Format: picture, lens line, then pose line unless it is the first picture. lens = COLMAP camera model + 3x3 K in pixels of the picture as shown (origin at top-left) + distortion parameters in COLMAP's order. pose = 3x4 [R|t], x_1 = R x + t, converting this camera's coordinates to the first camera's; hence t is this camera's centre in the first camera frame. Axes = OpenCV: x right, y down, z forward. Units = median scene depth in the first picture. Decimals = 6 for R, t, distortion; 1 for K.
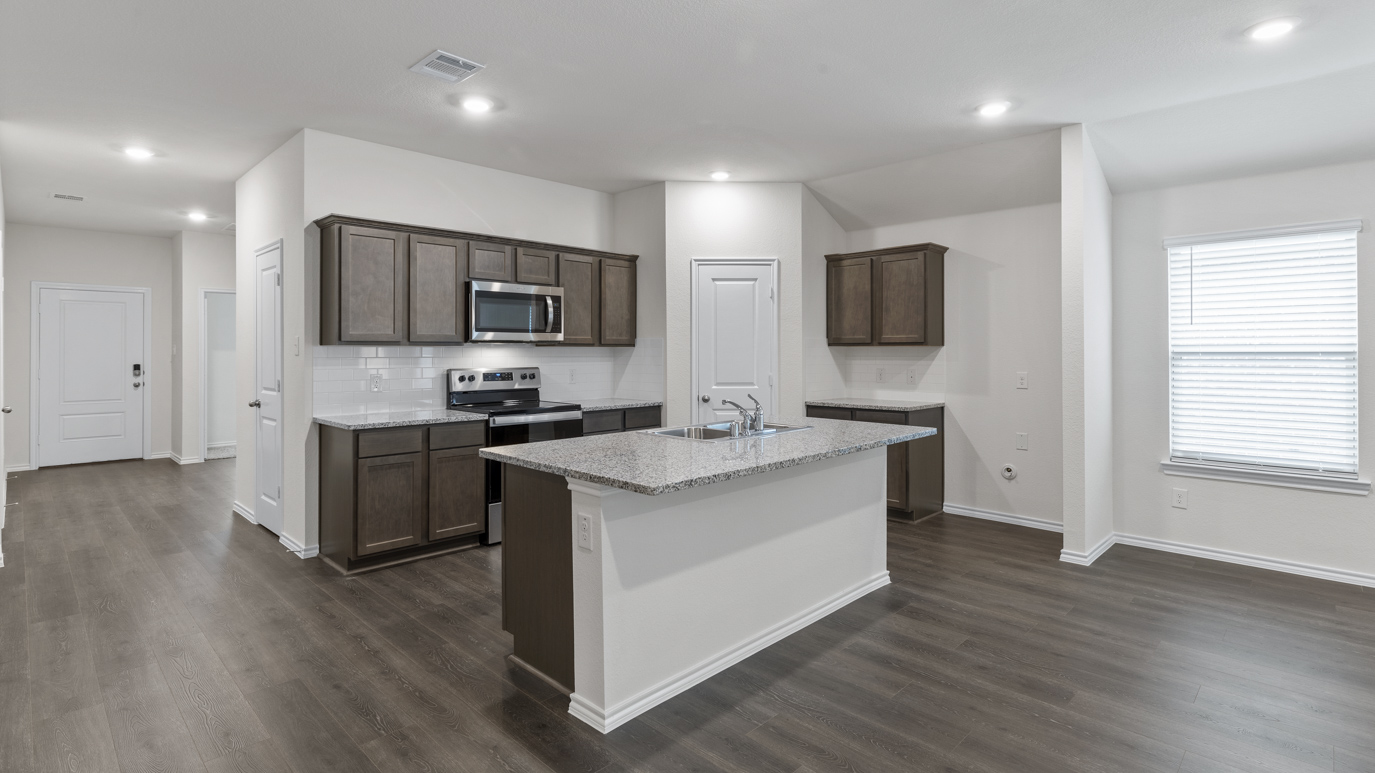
lens RADIAL K [[640.8, 0, 685.2], [0, 640.8, 351.7], [0, 0, 1]] dist [-0.000131, -0.000748]
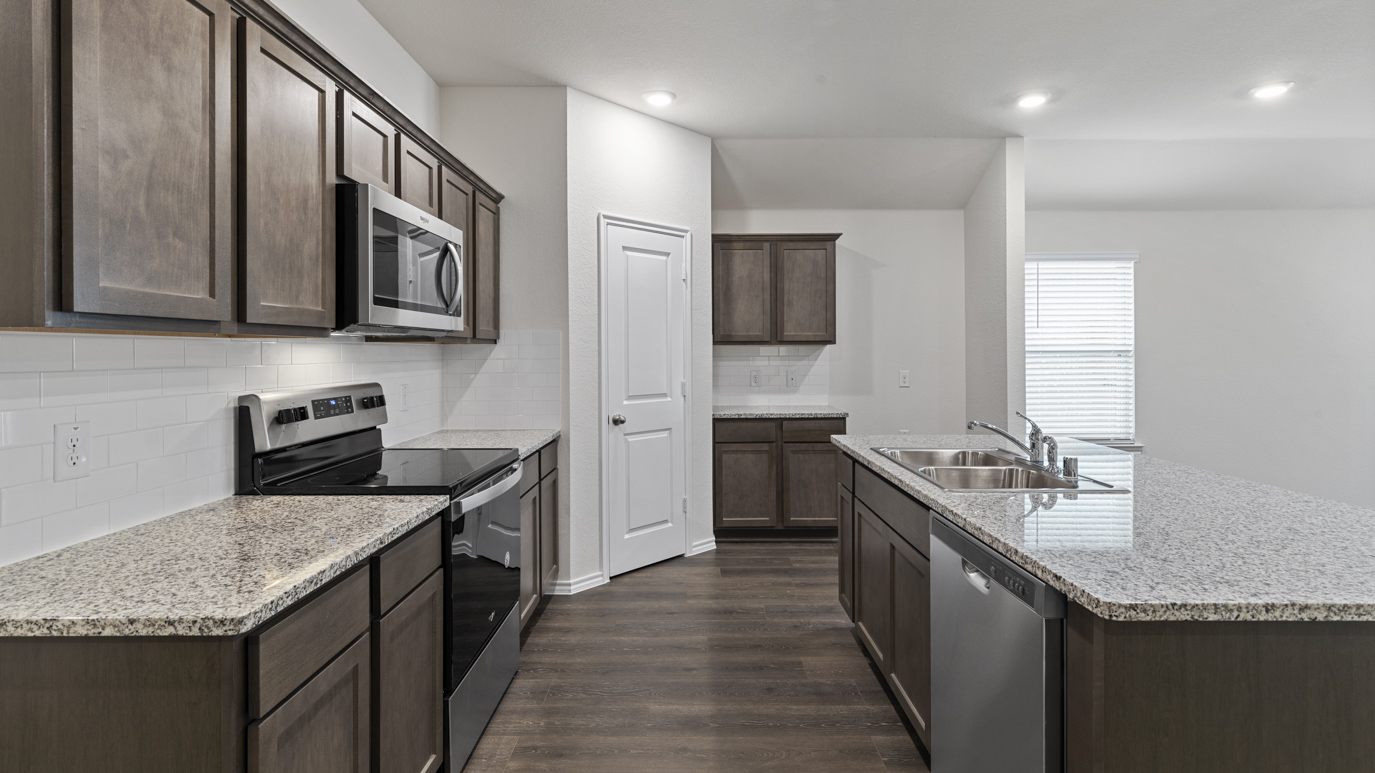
lens RADIAL K [[640.8, 0, 685.2], [0, 640.8, 351.7], [0, 0, 1]] dist [-0.000131, -0.000748]
pose [[0.719711, -0.002238, 0.694270, -0.396894], [0.002272, 0.999997, 0.000869, -0.000418], [-0.694270, 0.000952, 0.719714, 0.460296]]
